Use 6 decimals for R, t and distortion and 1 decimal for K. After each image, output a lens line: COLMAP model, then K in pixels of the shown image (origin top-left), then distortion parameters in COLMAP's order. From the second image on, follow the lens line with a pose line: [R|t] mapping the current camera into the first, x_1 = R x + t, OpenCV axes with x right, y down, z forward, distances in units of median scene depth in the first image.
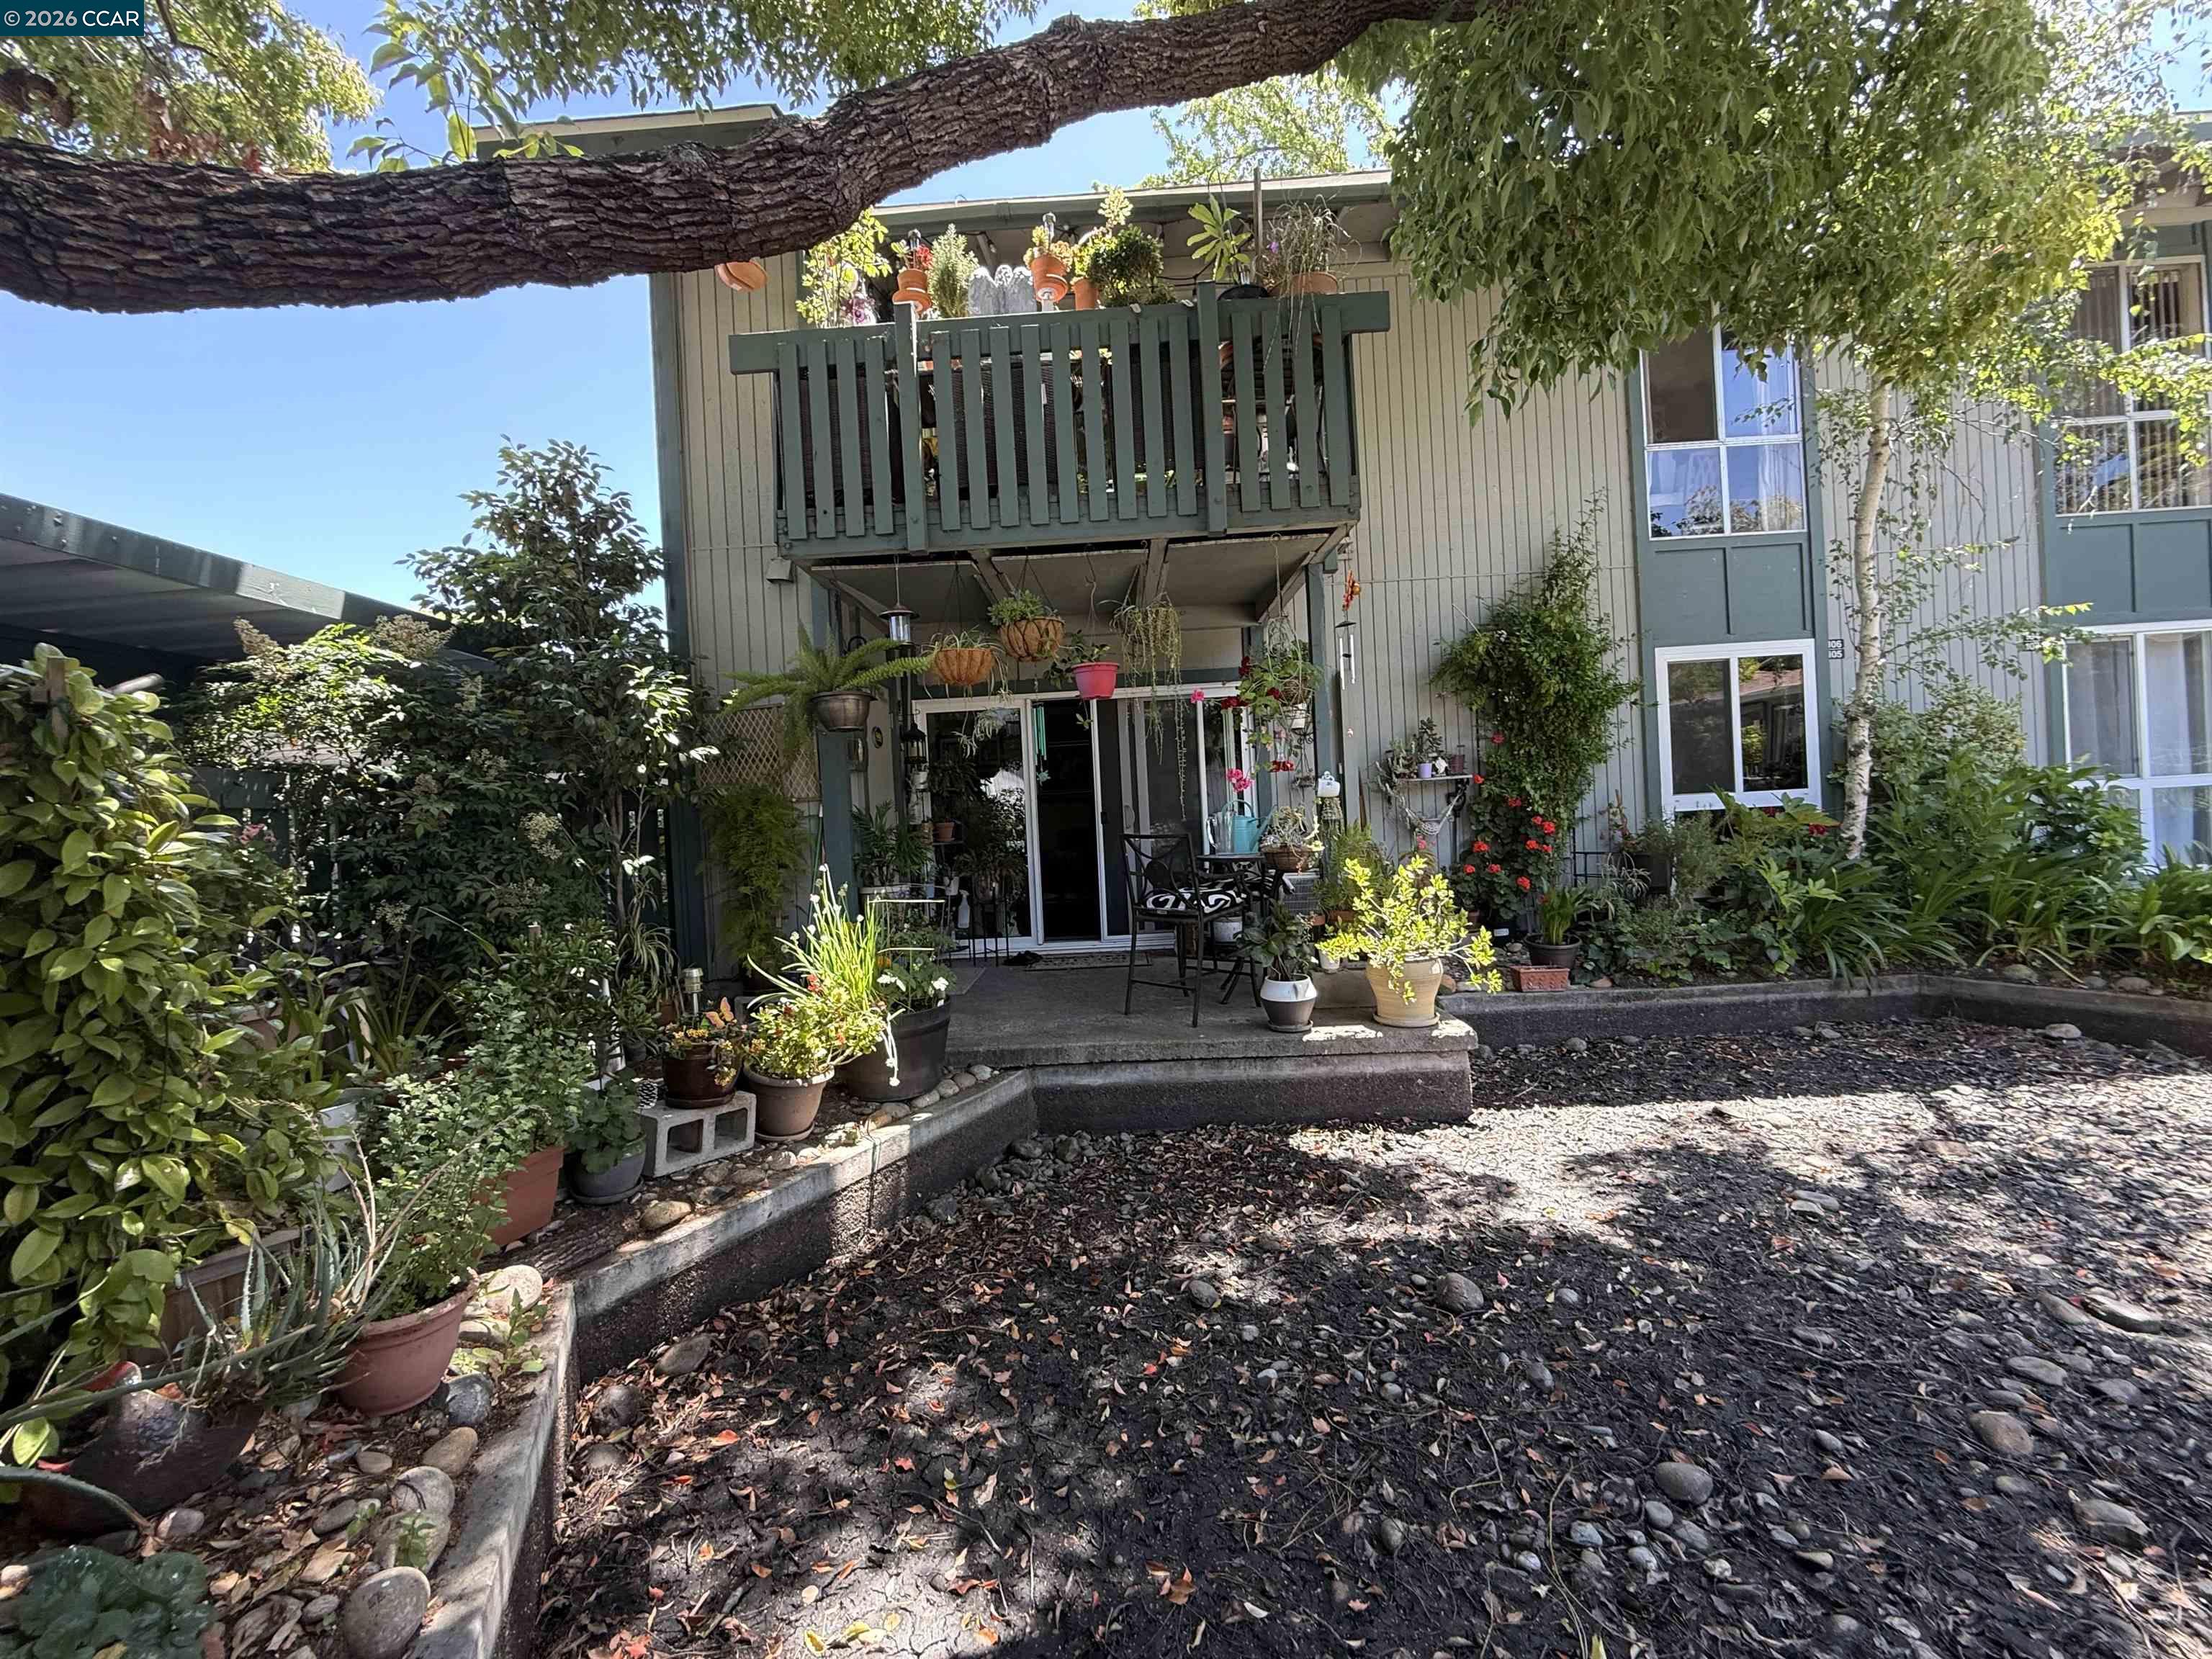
lens RADIAL K [[885.7, 0, 1101.5], [0, 885.7, 828.9], [0, 0, 1]] dist [0.002317, 0.000174]
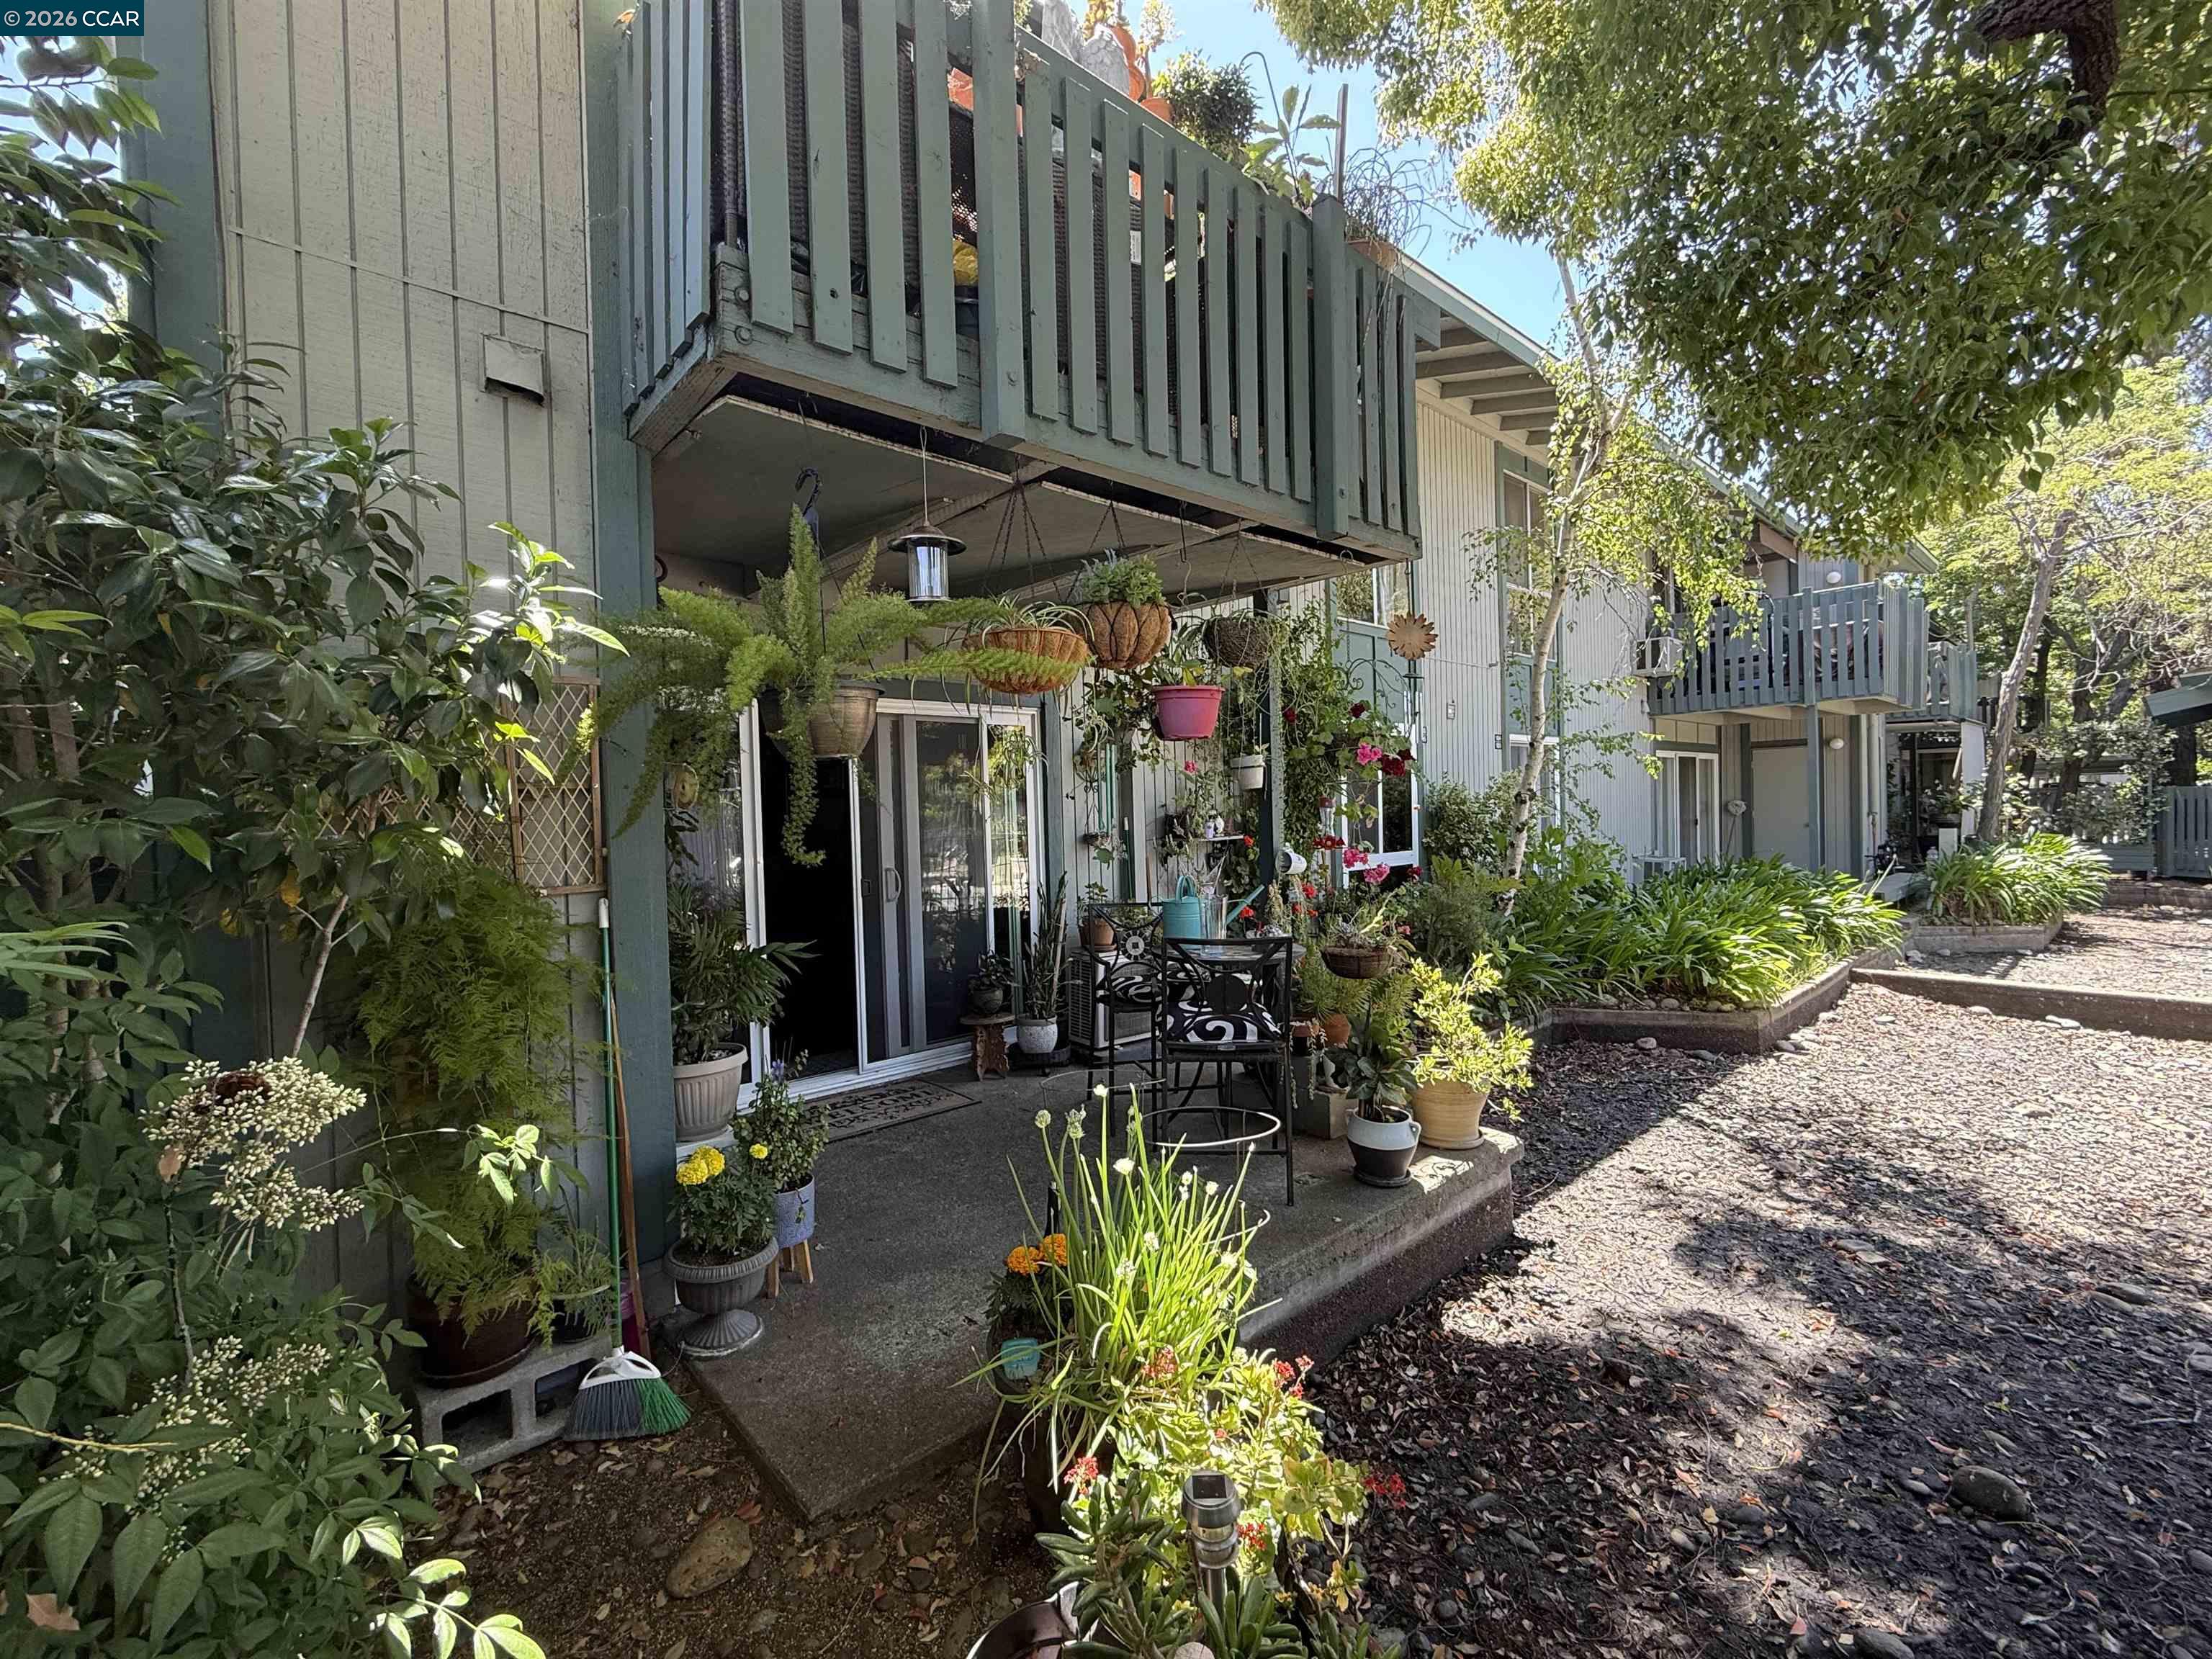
lens RADIAL K [[934.6, 0, 1106.0], [0, 934.6, 829.5], [0, 0, 1]] dist [-0.000548, 0.000141]
pose [[0.735957, 0.019913, 0.676736, -0.567029], [-0.006504, 0.999729, -0.022344, -0.069312], [-0.676997, 0.012042, 0.735887, 0.578353]]
